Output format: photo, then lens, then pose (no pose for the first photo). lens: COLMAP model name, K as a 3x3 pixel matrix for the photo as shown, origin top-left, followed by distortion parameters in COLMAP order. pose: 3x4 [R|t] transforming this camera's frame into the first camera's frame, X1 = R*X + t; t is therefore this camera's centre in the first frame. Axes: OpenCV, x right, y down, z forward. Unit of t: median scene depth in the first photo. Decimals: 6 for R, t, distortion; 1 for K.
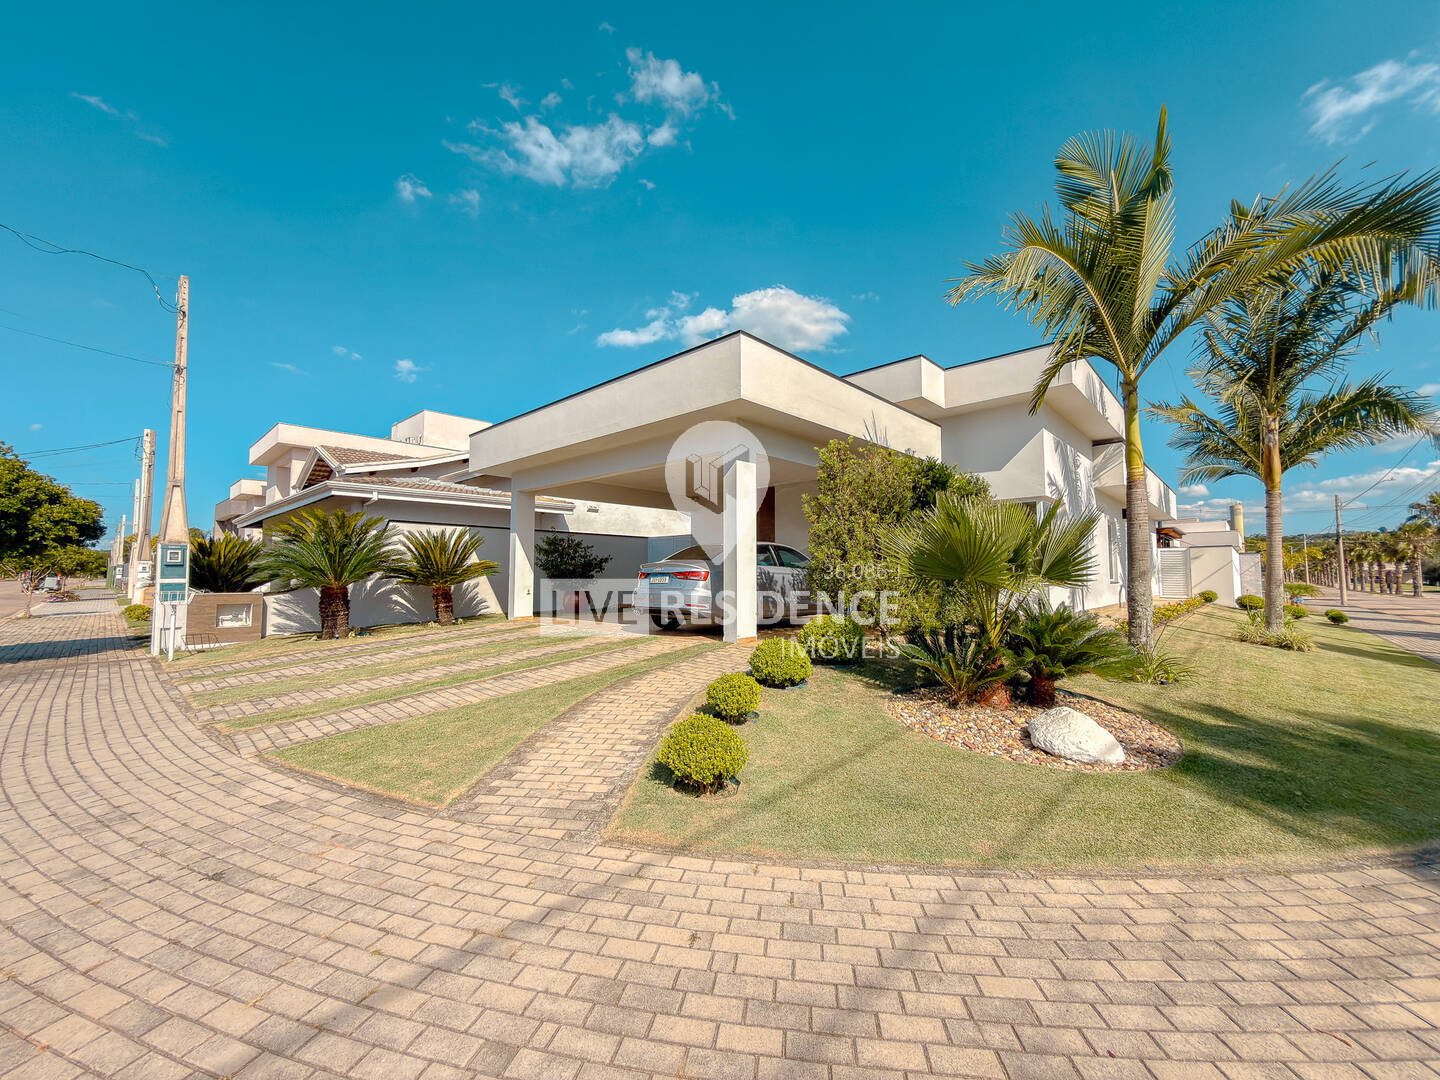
lens RADIAL K [[575.5, 0, 720.0], [0, 575.5, 540.0], [0, 0, 1]] dist [-0.001407, 0.000417]
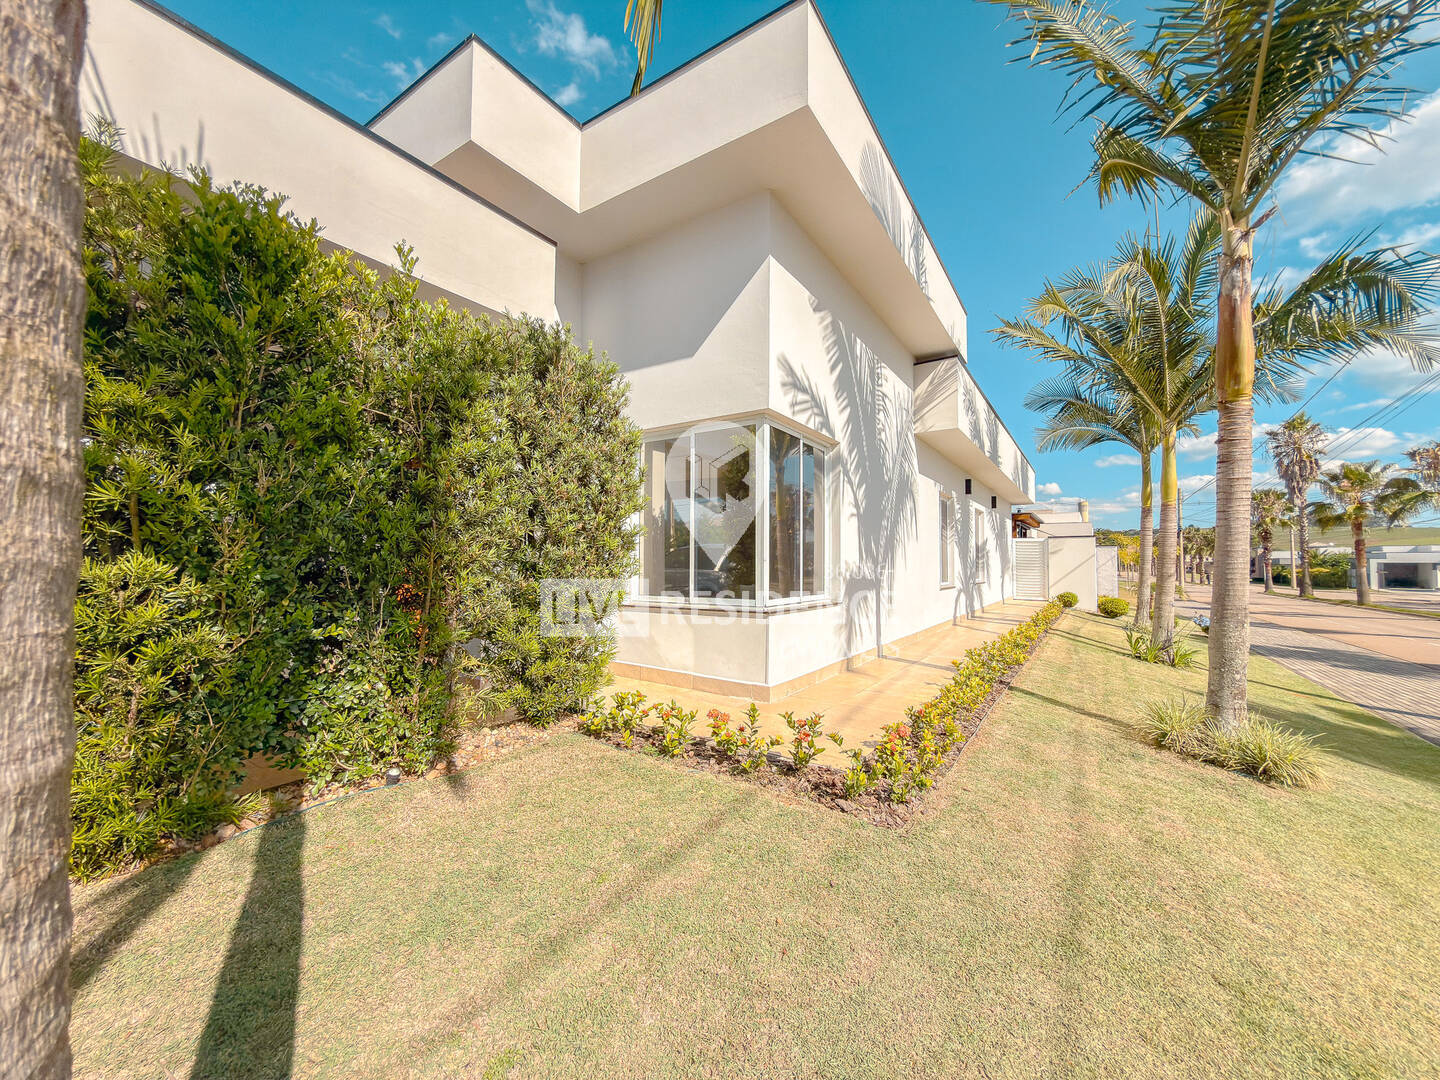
lens RADIAL K [[575.5, 0, 720.0], [0, 575.5, 540.0], [0, 0, 1]] dist [-0.001407, 0.000417]
pose [[0.985251, 0.015495, 0.170413, 0.306900], [-0.019944, 0.999503, 0.024422, 0.008791], [-0.169950, -0.027460, 0.985070, 0.384679]]
